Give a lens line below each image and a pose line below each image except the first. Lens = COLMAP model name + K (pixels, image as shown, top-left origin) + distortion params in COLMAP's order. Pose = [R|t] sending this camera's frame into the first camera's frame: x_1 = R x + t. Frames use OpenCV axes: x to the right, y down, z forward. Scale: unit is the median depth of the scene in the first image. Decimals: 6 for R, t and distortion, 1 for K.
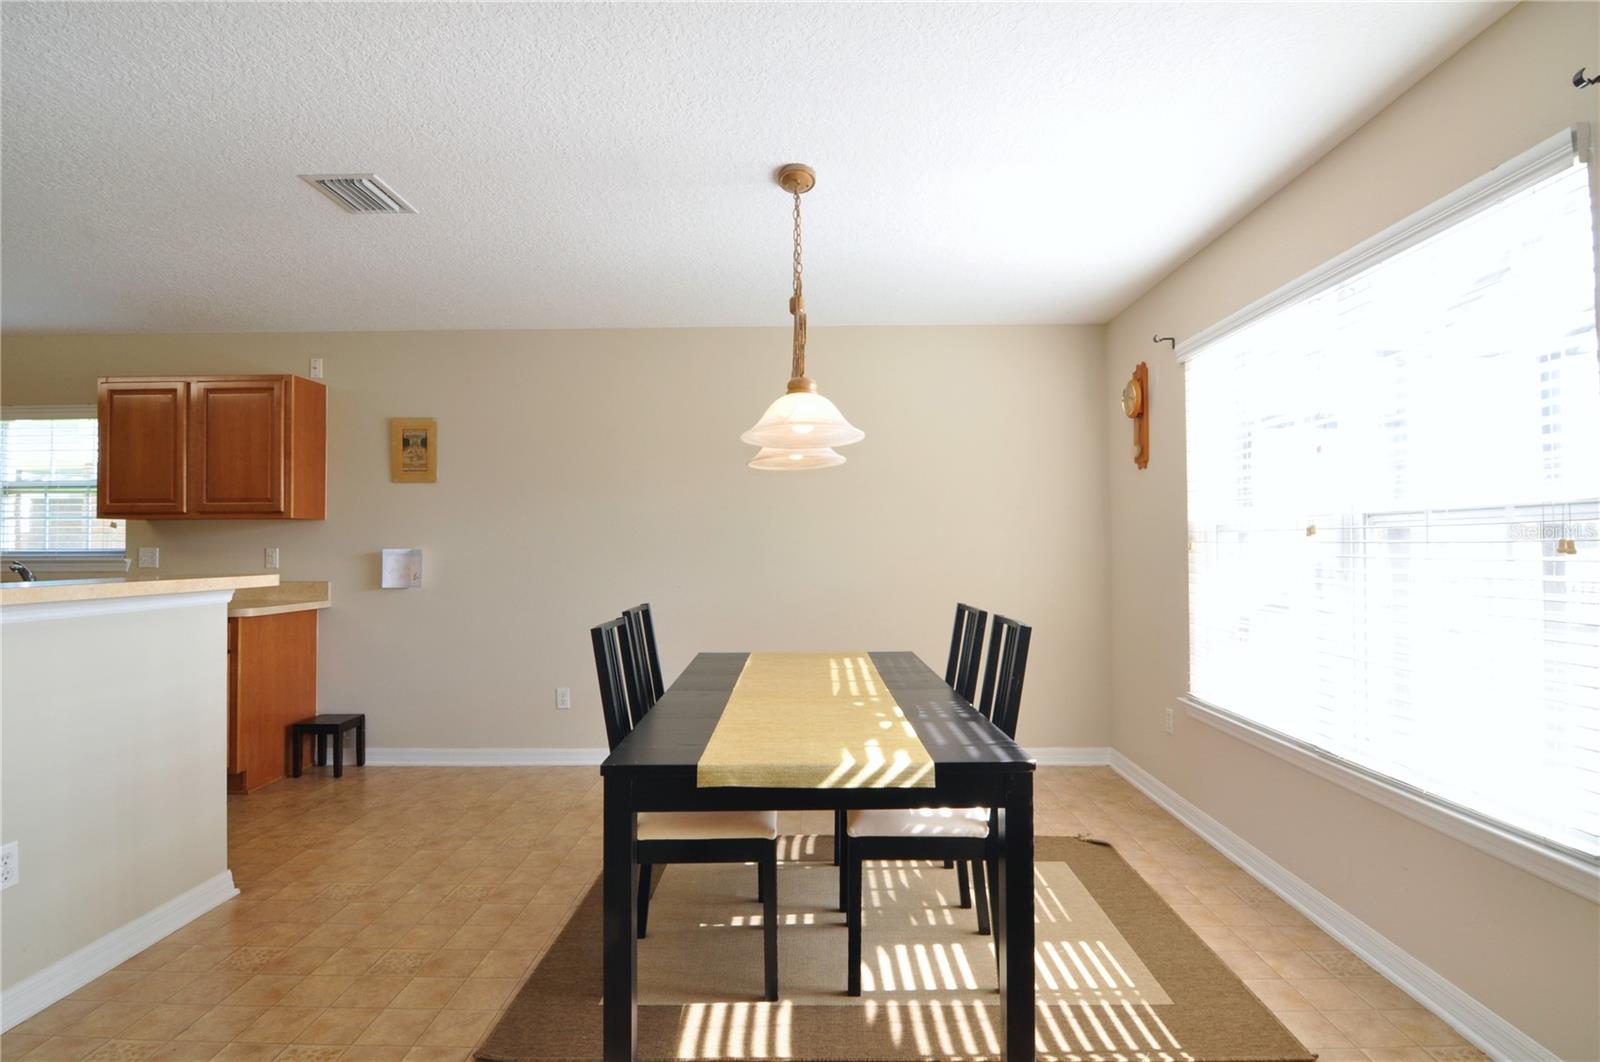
lens RADIAL K [[779.5, 0, 800.0], [0, 779.5, 531.0], [0, 0, 1]] dist [-0.003187, -0.001078]
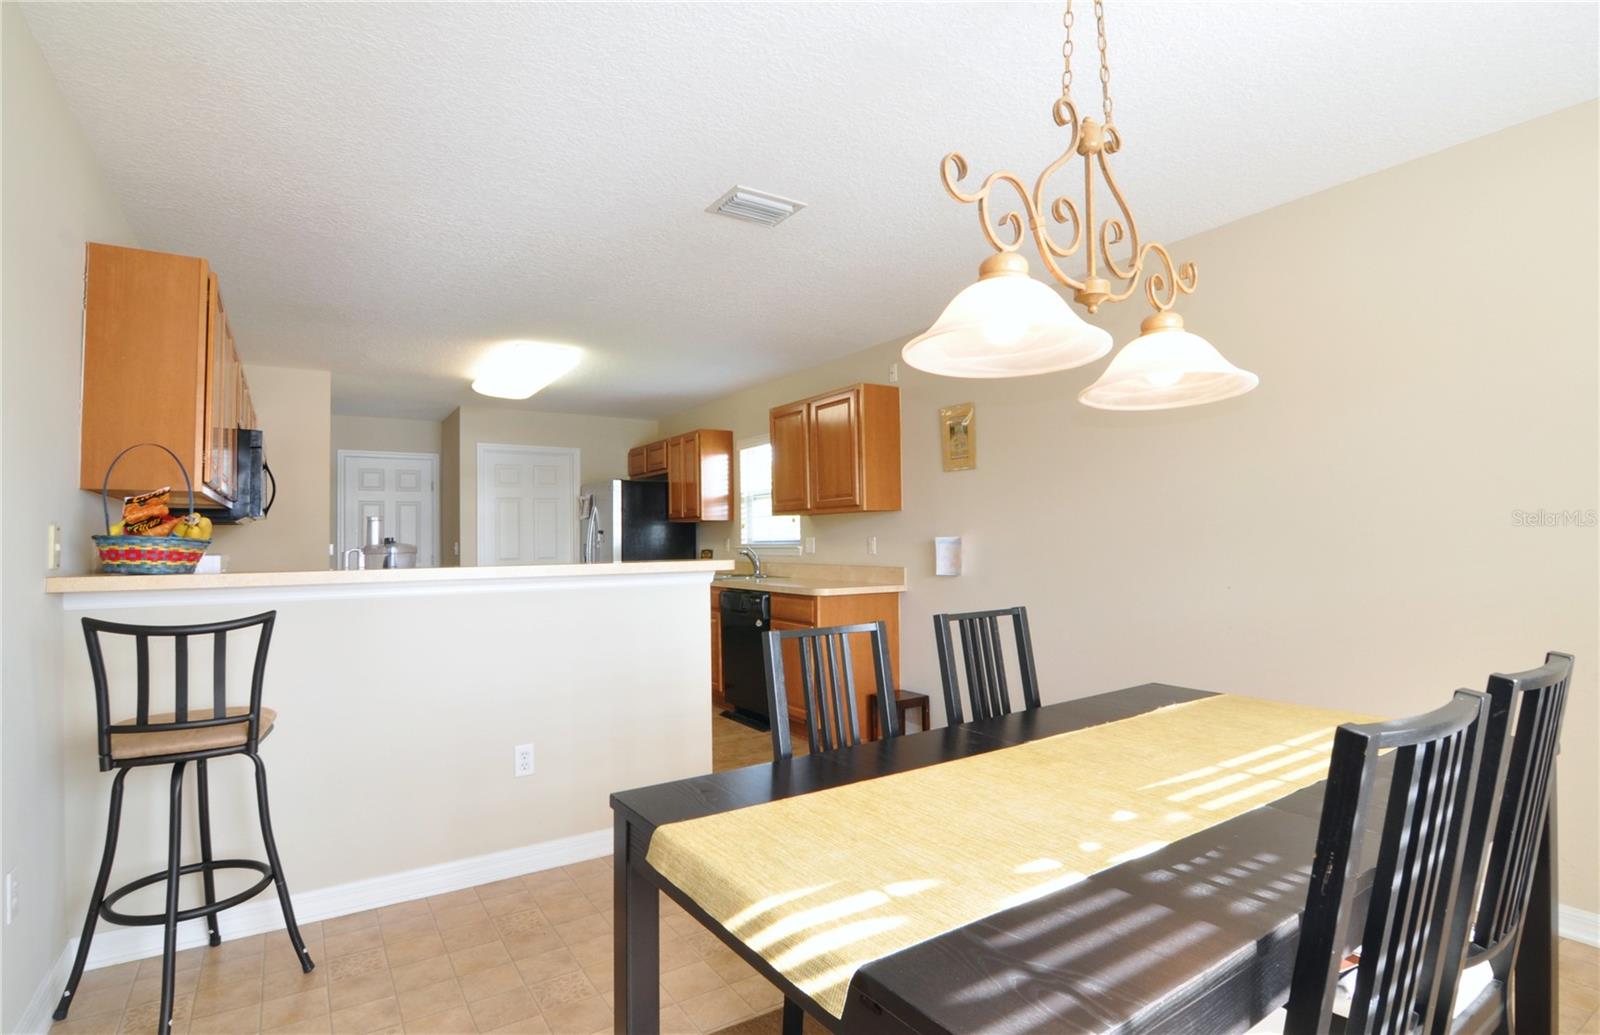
lens RADIAL K [[781.2, 0, 800.0], [0, 781.2, 517.5], [0, 0, 1]] dist [-0.013880, -0.000365]
pose [[0.578824, -0.030125, -0.814896, 0.207289], [0.028148, 0.999460, -0.016954, 0.010102], [0.814967, -0.013124, 0.579359, 0.263543]]
